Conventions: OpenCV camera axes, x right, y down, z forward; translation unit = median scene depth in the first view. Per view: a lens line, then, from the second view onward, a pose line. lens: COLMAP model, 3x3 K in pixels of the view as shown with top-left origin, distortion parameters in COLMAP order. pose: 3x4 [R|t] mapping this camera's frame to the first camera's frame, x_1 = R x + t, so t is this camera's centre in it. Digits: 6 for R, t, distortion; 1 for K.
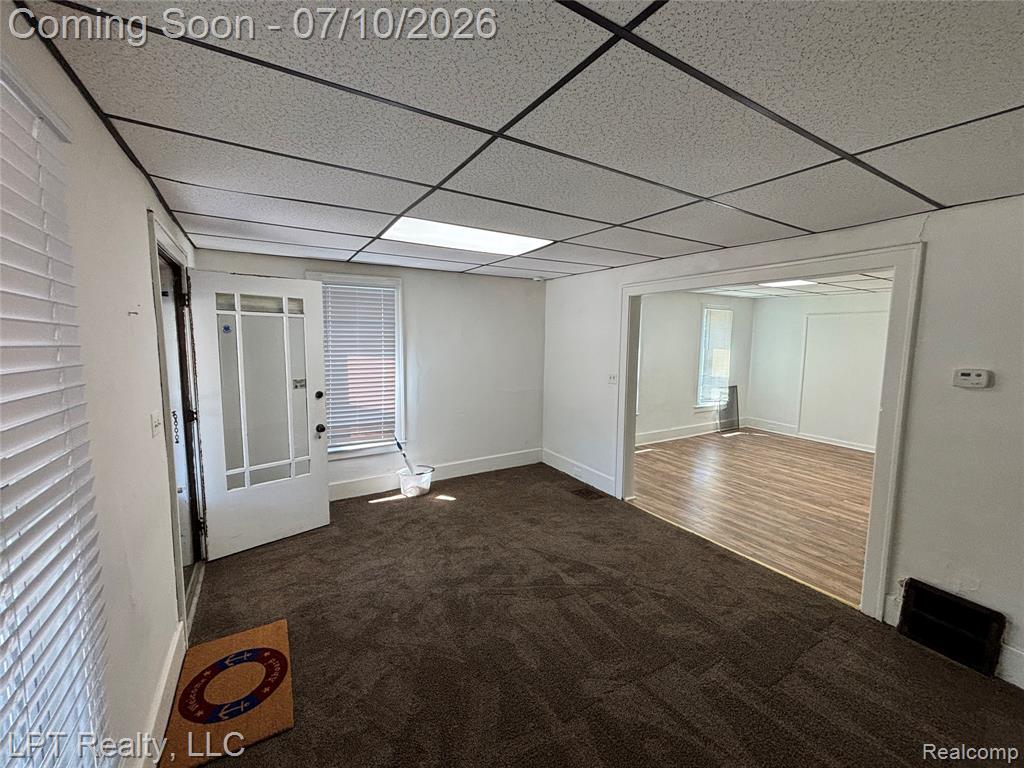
lens RADIAL K [[416.6, 0, 512.0], [0, 416.6, 384.0], [0, 0, 1]] dist [0.013169, -0.000405]
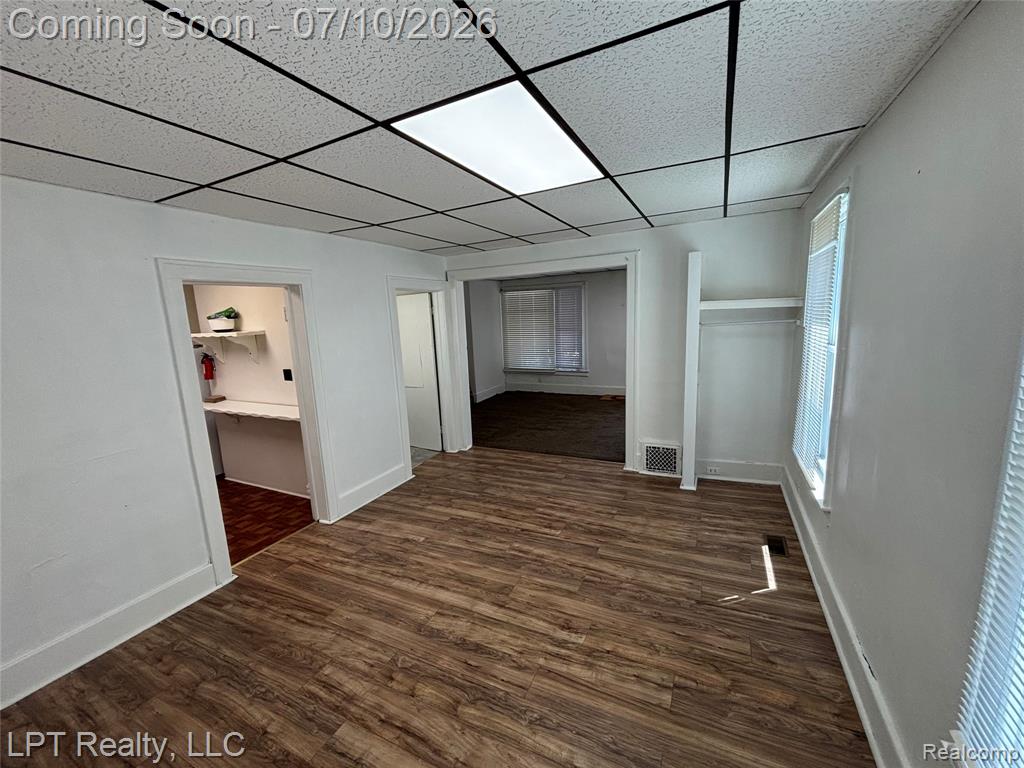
lens RADIAL K [[416.6, 0, 512.0], [0, 416.6, 384.0], [0, 0, 1]] dist [0.013169, -0.000405]
pose [[-0.844156, 0.114772, -0.523668, 1.022633], [-0.022860, 0.968219, 0.249055, -0.163776], [0.535610, 0.222213, -0.814704, 1.629317]]
